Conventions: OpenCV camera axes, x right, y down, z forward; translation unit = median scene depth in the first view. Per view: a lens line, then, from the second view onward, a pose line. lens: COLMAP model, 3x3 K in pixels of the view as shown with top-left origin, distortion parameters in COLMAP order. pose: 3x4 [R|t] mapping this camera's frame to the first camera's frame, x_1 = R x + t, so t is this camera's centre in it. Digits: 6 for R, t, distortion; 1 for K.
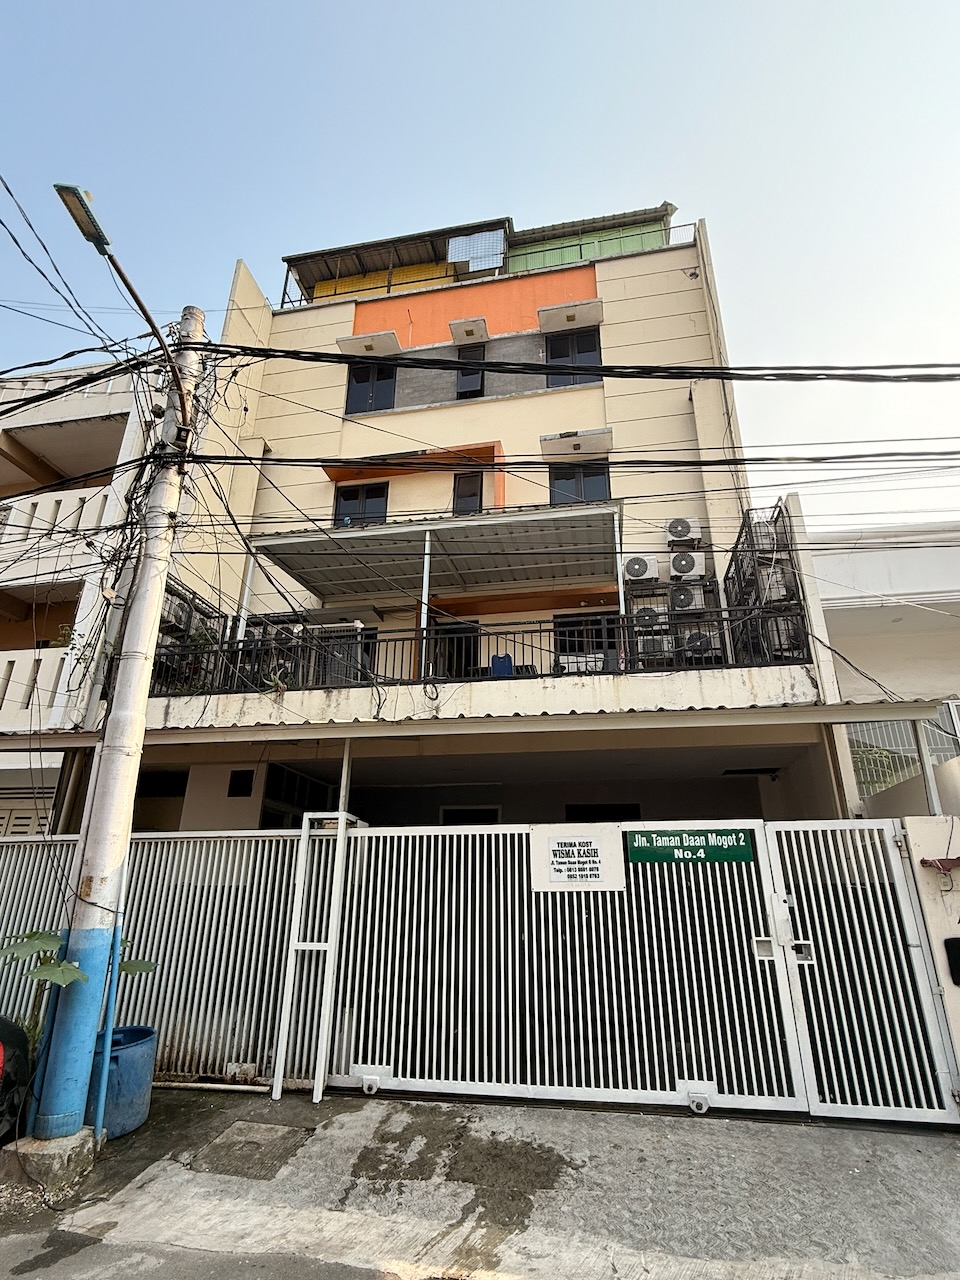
lens RADIAL K [[669.2, 0, 478.7], [0, 669.2, 639.3], [0, 0, 1]] dist [0.002206, 0.001220]
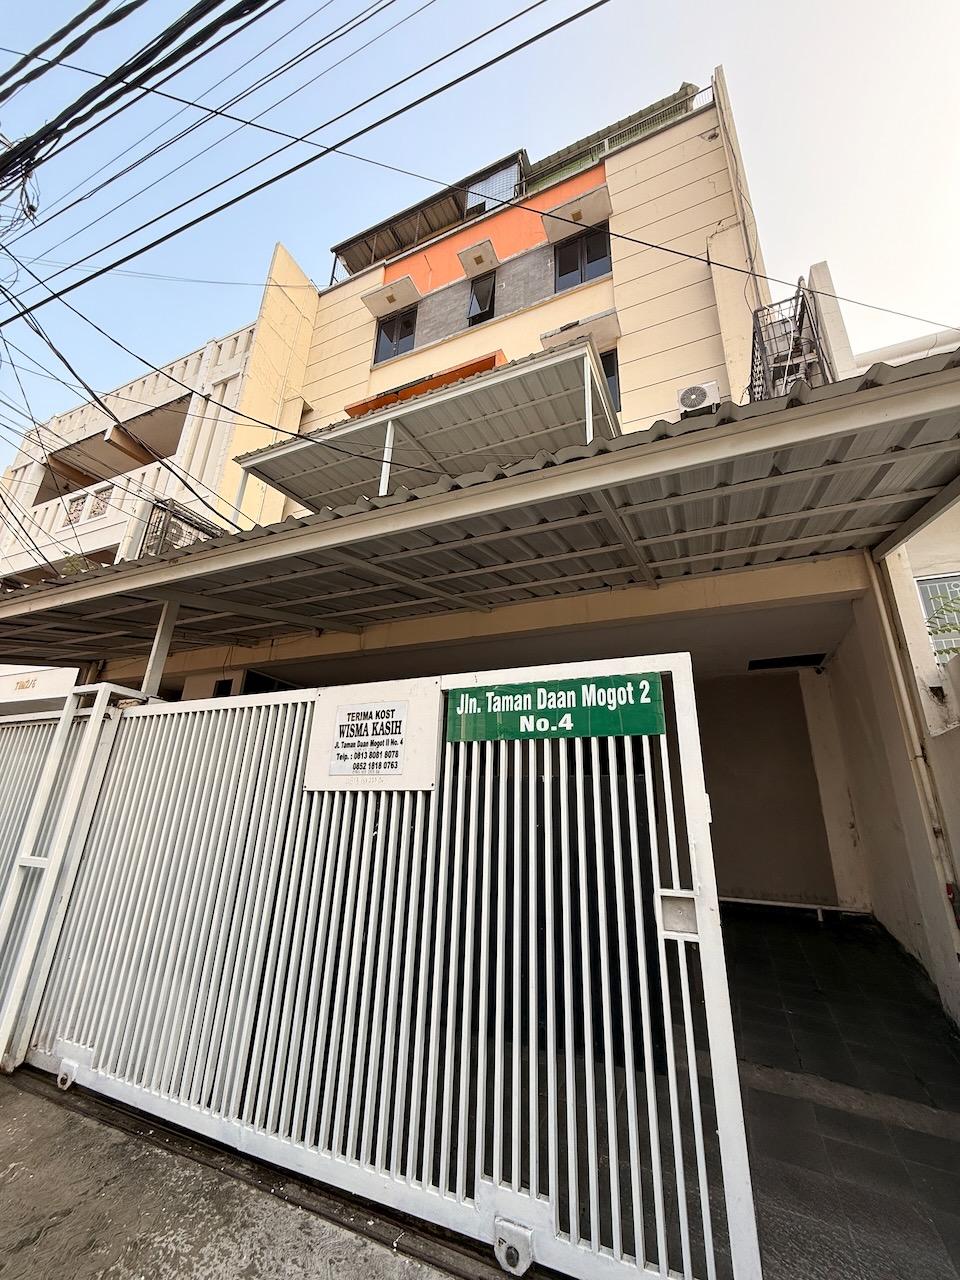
lens RADIAL K [[510.2, 0, 484.2], [0, 510.2, 638.3], [0, 0, 1]] dist [0.000907, 0.000193]
pose [[0.972105, -0.054472, -0.228132, 0.356472], [0.062409, 0.997666, 0.027717, 0.234226], [0.226090, -0.041181, 0.973236, 0.585850]]
